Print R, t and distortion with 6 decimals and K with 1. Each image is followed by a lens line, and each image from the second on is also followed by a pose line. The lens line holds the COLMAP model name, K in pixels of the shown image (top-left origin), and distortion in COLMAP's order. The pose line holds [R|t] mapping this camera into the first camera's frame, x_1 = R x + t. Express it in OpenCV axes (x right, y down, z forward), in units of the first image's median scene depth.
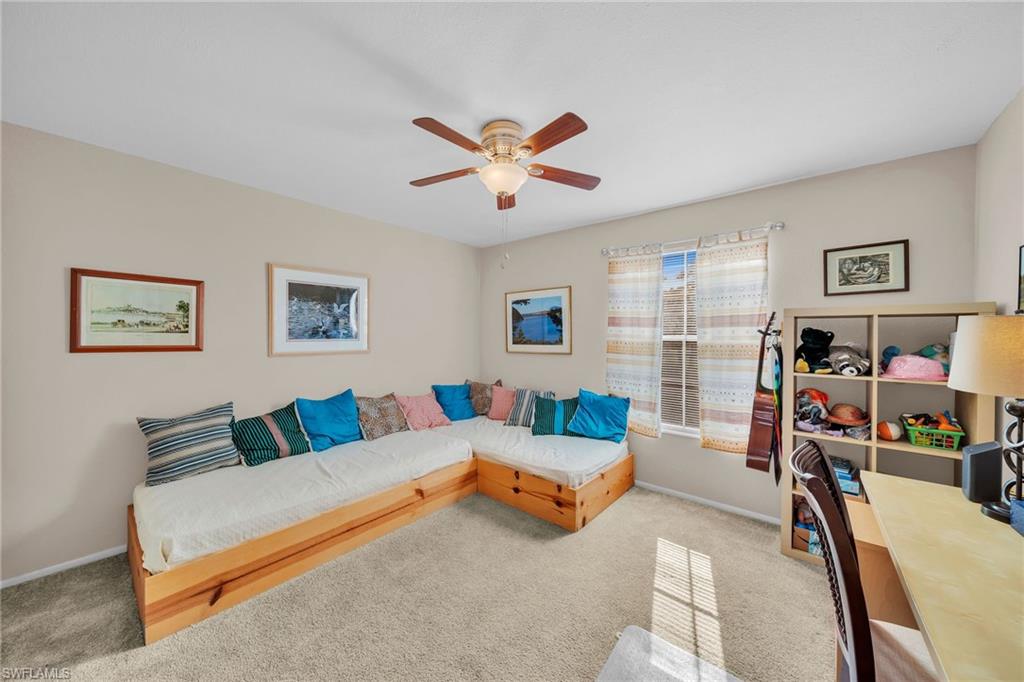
lens RADIAL K [[356.2, 0, 508.5], [0, 356.2, 338.6], [0, 0, 1]] dist [-0.001737, -0.000351]
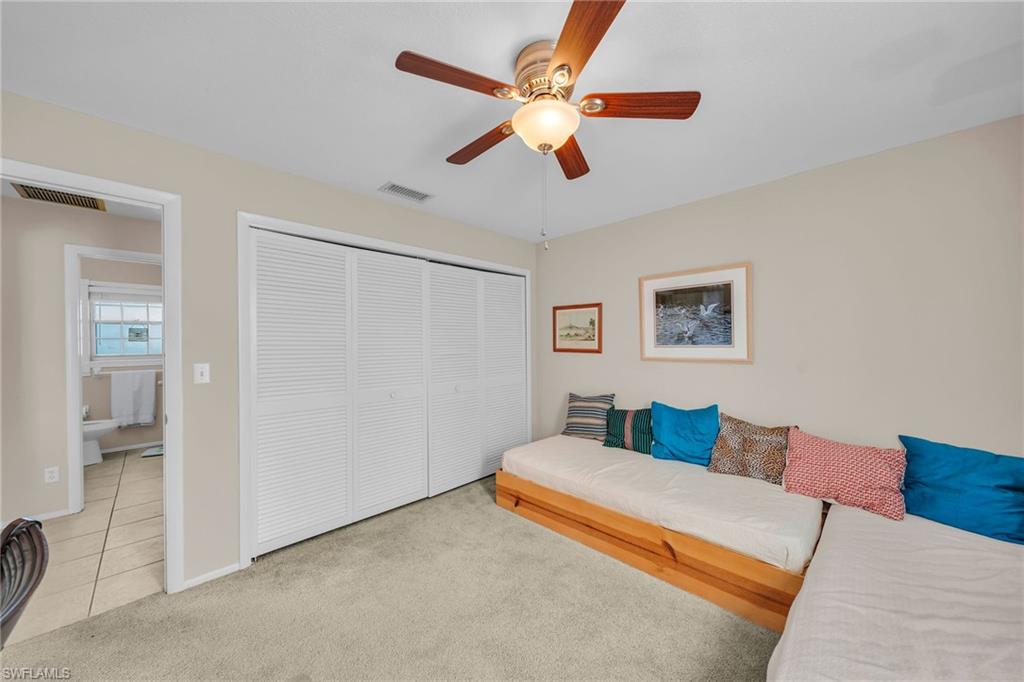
lens RADIAL K [[356.2, 0, 514.2], [0, 356.2, 343.8], [0, 0, 1]] dist [-0.001737, -0.000351]
pose [[-0.069463, 0.000069, -0.997585, 0.554520], [-0.002341, 0.999997, 0.000232, -0.001839], [0.997582, 0.002352, -0.069463, 0.763573]]
